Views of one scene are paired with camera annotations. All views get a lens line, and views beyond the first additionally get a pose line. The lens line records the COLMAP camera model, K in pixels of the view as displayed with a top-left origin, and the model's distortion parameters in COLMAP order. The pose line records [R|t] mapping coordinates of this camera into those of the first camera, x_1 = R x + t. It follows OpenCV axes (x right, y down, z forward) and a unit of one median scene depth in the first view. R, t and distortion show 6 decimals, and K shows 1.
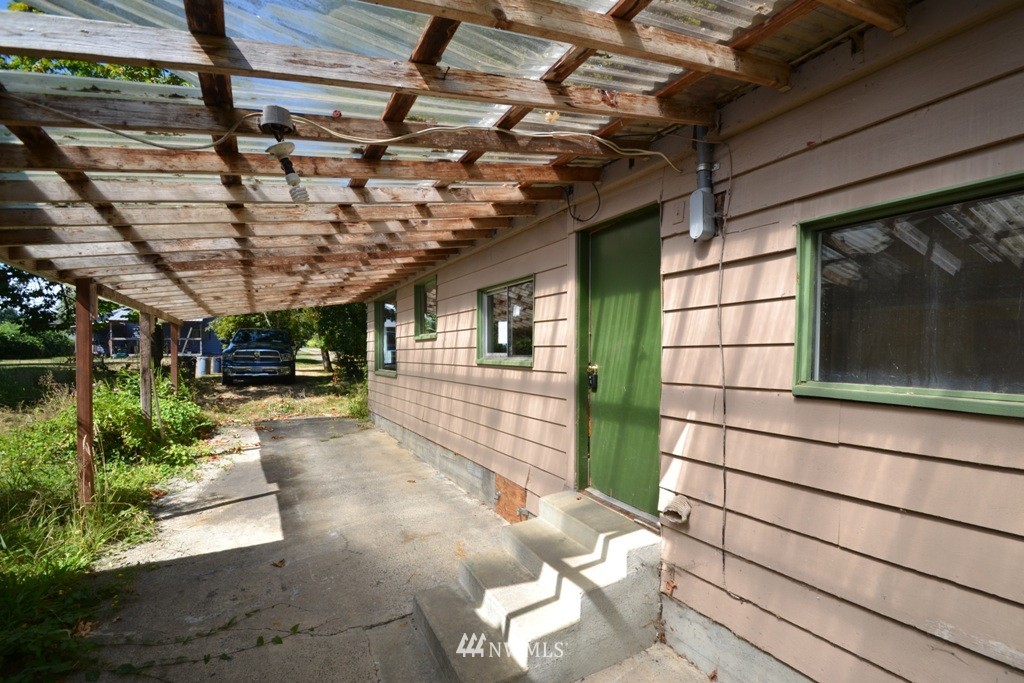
lens RADIAL K [[450.6, 0, 510.0], [0, 450.6, 358.2], [0, 0, 1]] dist [0.010579, -0.015877]
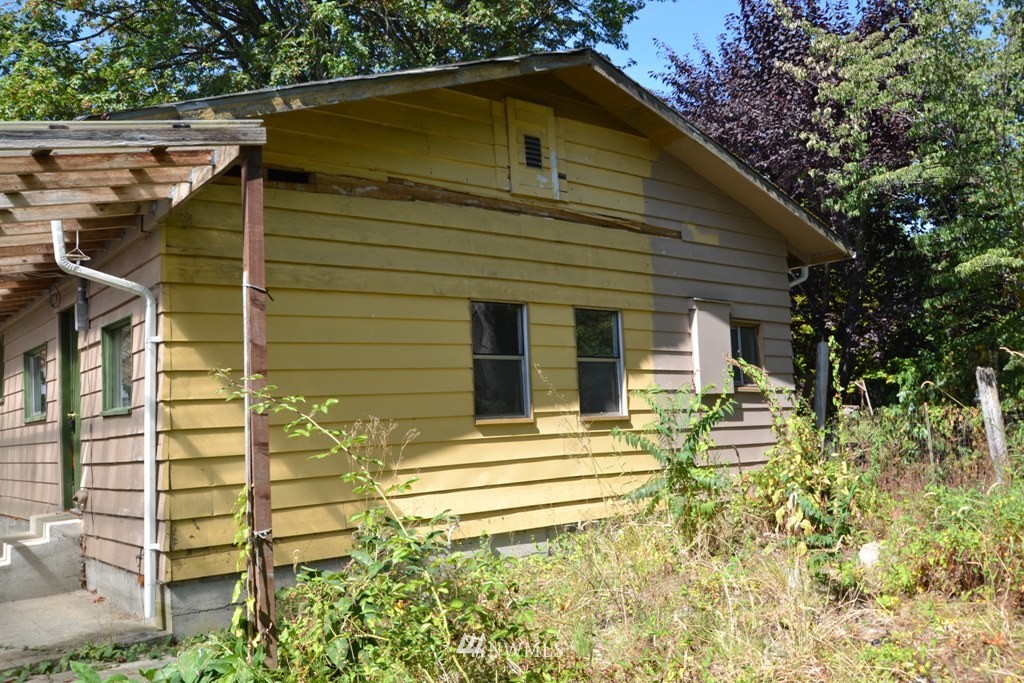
lens RADIAL K [[896.5, 0, 511.0], [0, 896.5, 363.1], [0, 0, 1]] dist [-0.065130, 0.014318]
pose [[0.983184, -0.042123, 0.177696, 0.670515], [0.057414, 0.994993, -0.081804, 0.104142], [-0.173360, 0.090631, 0.980680, -1.191048]]
